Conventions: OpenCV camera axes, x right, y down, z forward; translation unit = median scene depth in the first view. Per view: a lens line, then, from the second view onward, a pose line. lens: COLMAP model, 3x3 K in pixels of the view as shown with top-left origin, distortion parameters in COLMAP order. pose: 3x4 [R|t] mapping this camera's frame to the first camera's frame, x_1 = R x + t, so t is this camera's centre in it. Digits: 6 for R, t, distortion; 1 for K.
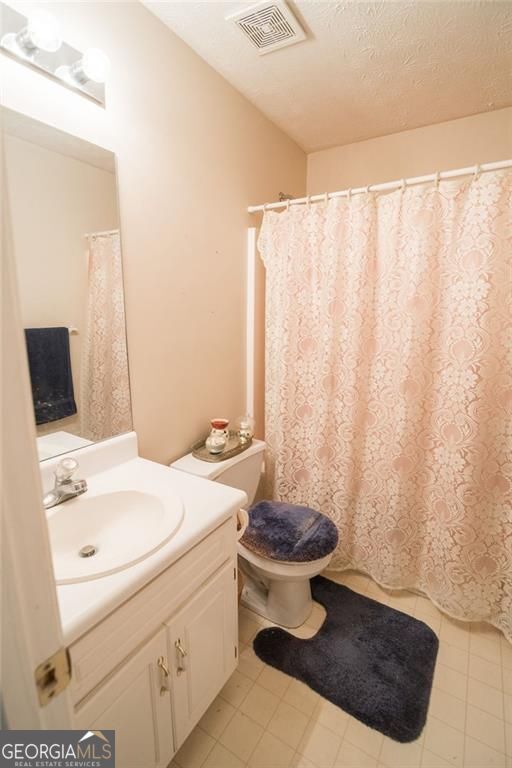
lens RADIAL K [[355.7, 0, 256.0], [0, 355.7, 384.0], [0, 0, 1]] dist [-0.017115, -0.000170]
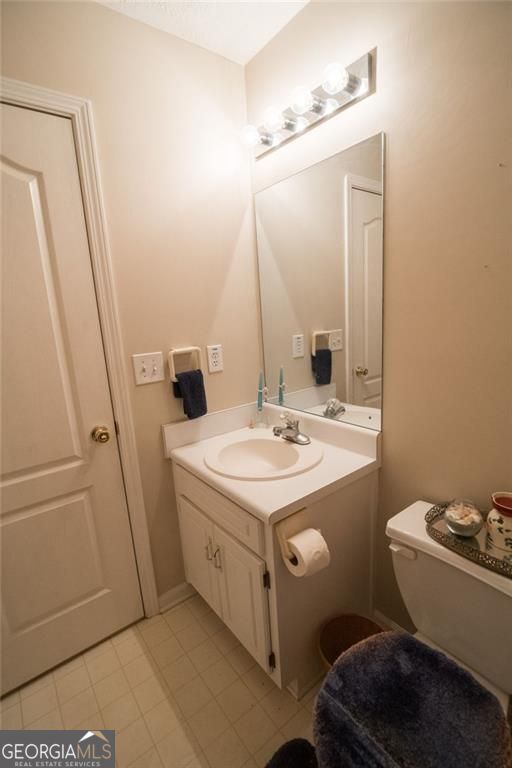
lens RADIAL K [[355.7, 0, 256.0], [0, 355.7, 384.0], [0, 0, 1]] dist [-0.017115, -0.000170]
pose [[-0.354930, 0.199814, -0.913291, 0.772618], [-0.126533, 0.957637, 0.258690, -0.243917], [0.926291, 0.207378, -0.314611, 1.250285]]
